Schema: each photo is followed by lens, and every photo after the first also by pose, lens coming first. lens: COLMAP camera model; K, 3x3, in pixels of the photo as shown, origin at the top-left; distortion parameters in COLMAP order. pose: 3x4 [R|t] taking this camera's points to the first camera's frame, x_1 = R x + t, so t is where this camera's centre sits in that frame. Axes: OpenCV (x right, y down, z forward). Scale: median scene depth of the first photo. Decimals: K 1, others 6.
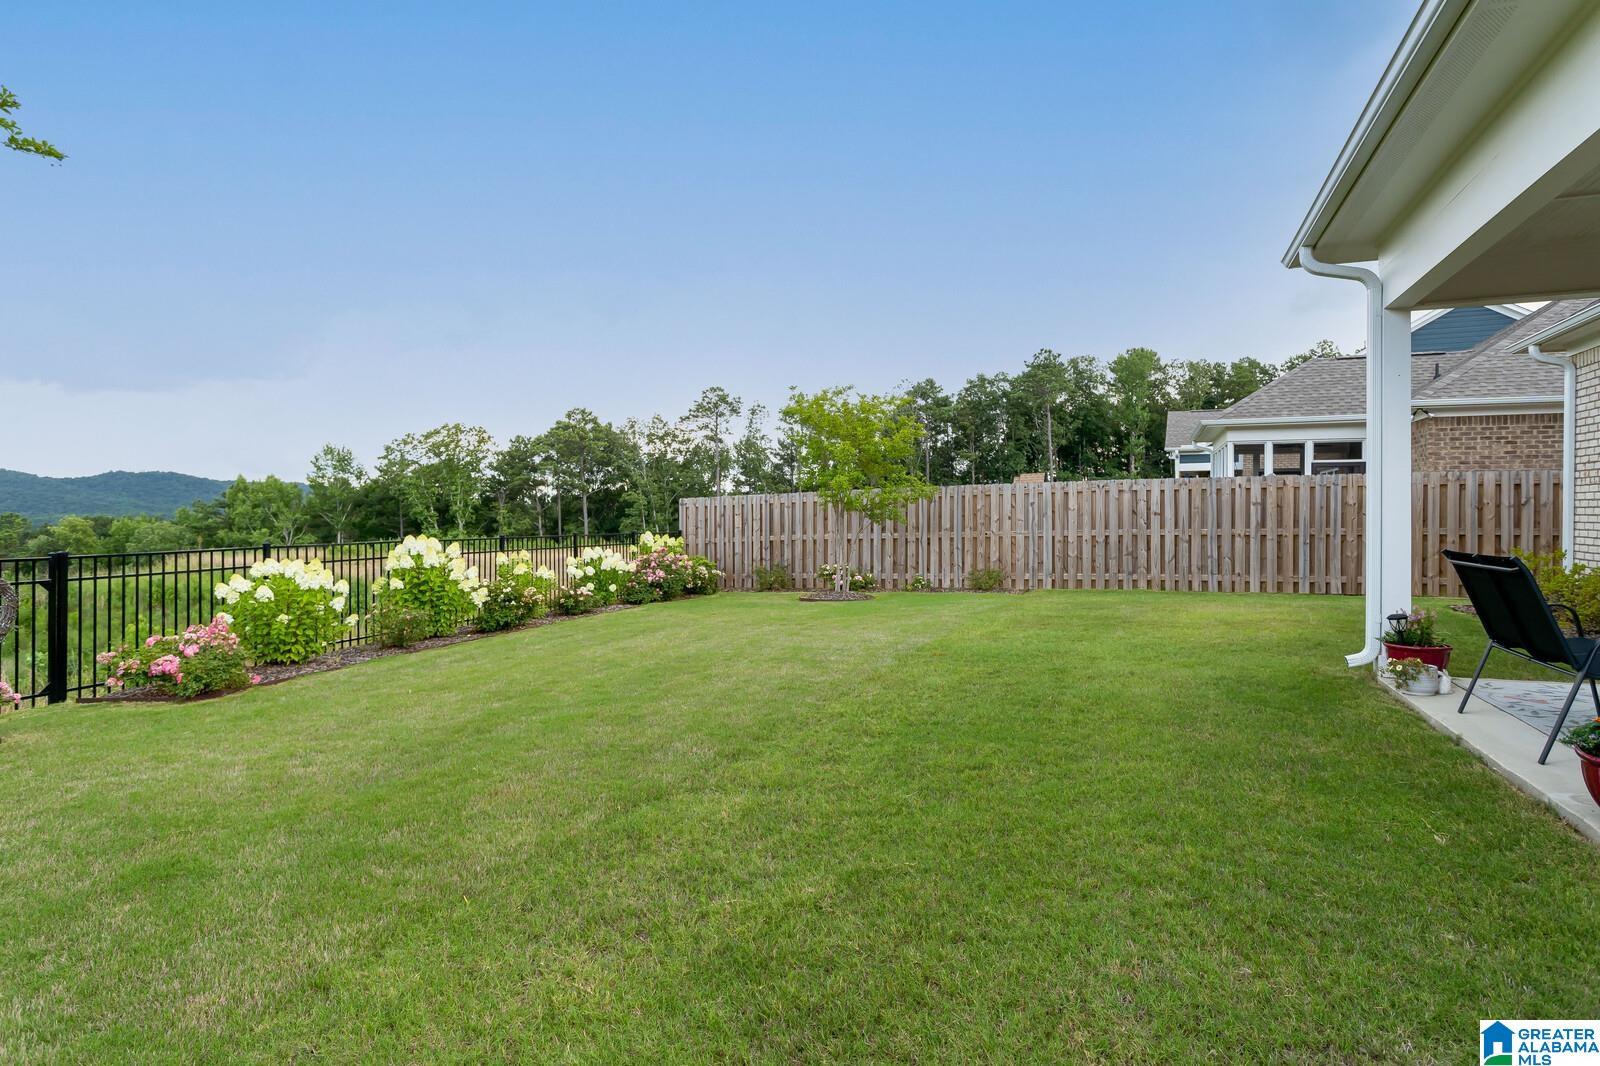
lens RADIAL K [[865.4, 0, 799.5], [0, 865.4, 517.5], [0, 0, 1]] dist [0.001378, 0.000551]
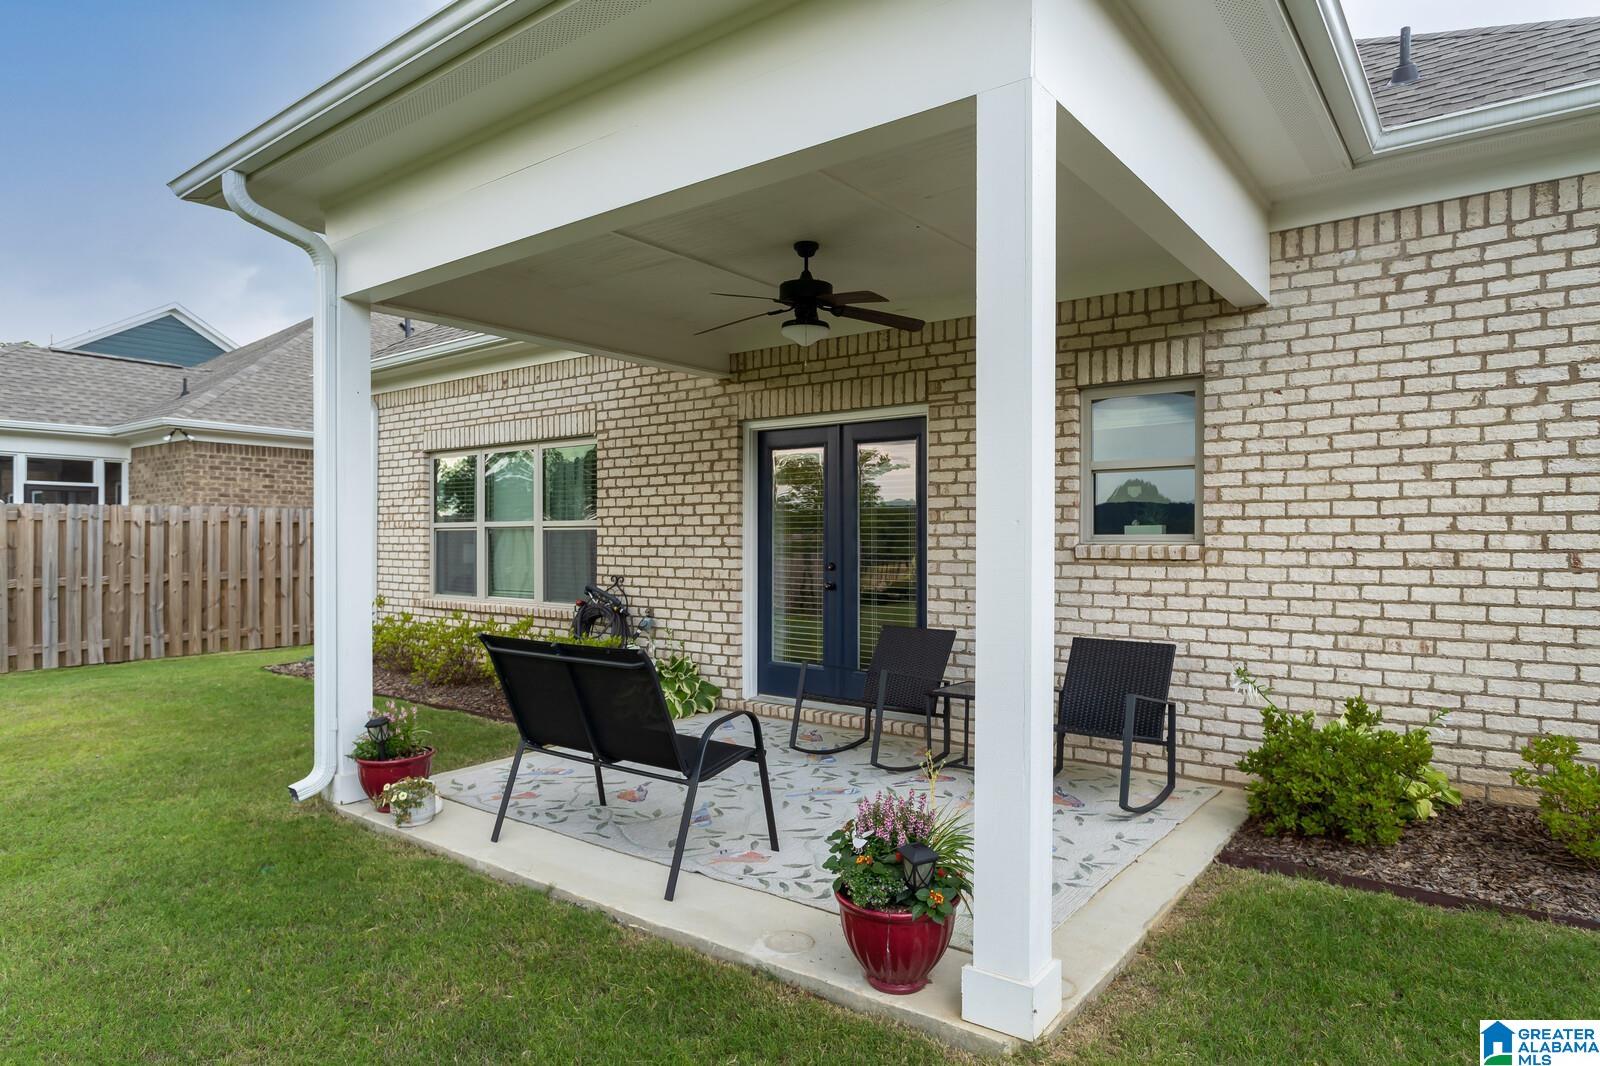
lens RADIAL K [[933.0, 0, 794.8], [0, 933.0, 543.0], [0, 0, 1]] dist [-0.008027, -0.000108]
pose [[0.277402, -0.003789, 0.960746, 0.012046], [0.003634, 0.999989, 0.002894, -0.014807], [-0.960747, 0.002689, 0.277413, 0.172880]]
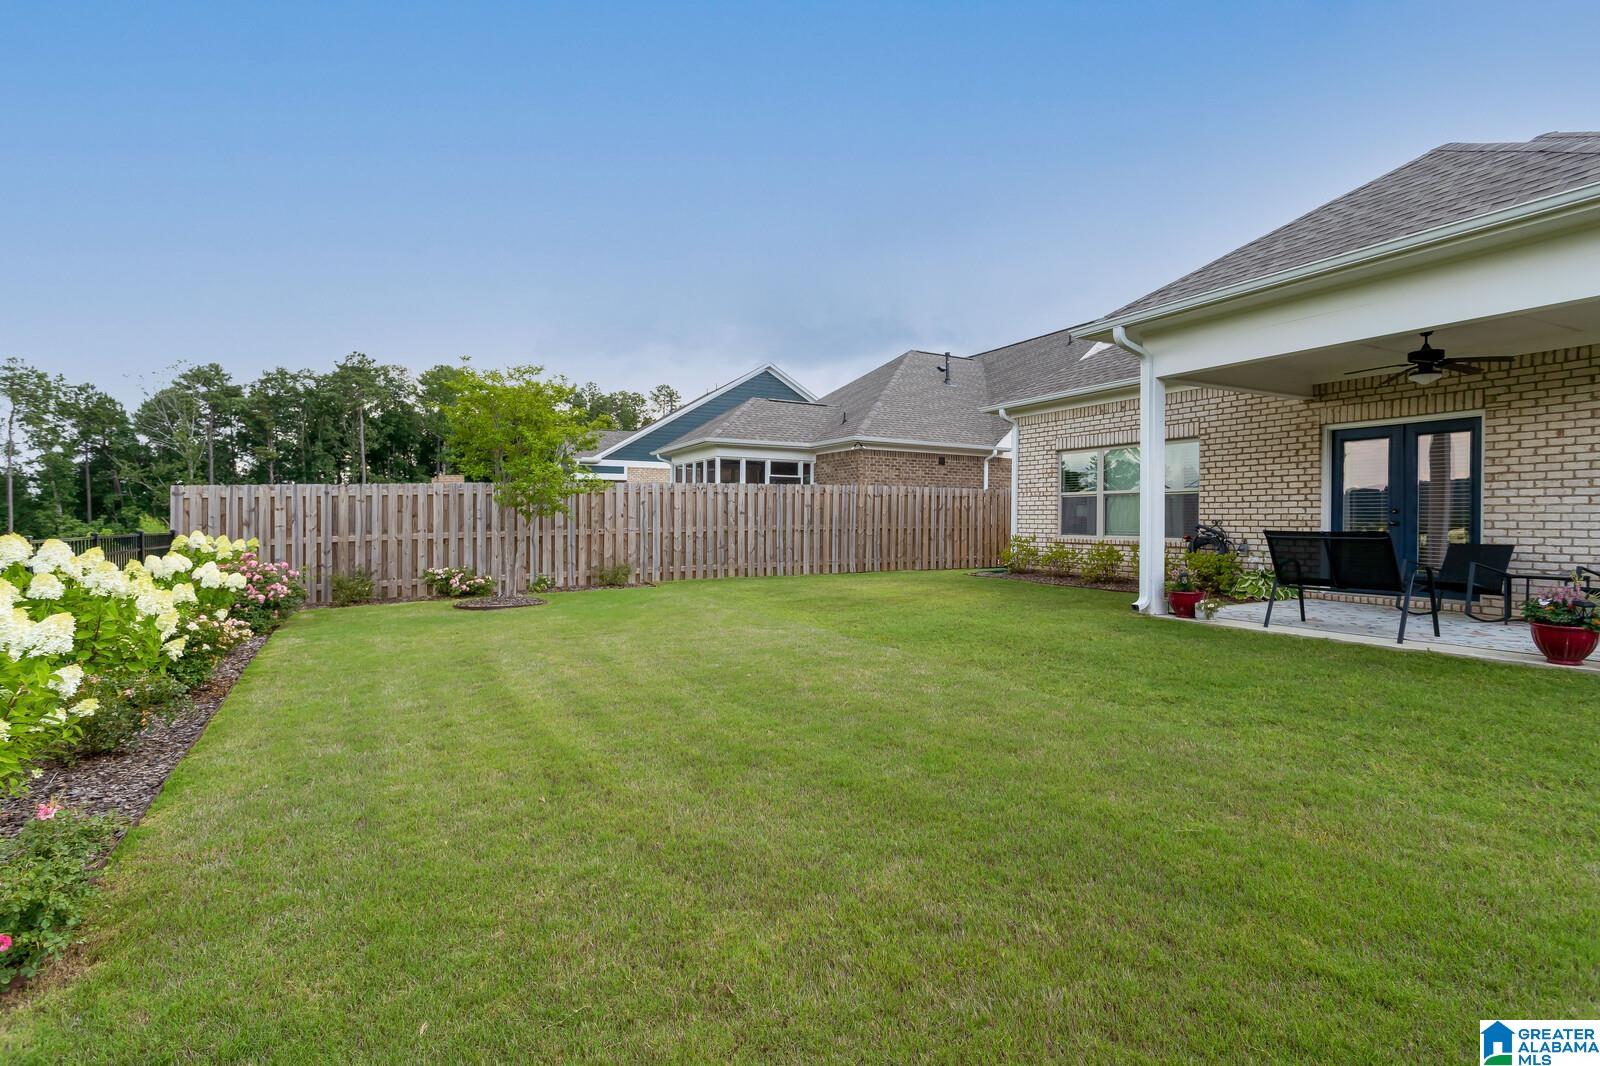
lens RADIAL K [[763.4, 0, 792.3], [0, 763.4, 525.9], [0, 0, 1]] dist [-0.003216, 0.003825]
pose [[0.658265, -0.002237, 0.752783, -0.322926], [-0.002221, 0.999985, 0.004913, 0.007980], [-0.752783, -0.004906, 0.658251, 0.243488]]
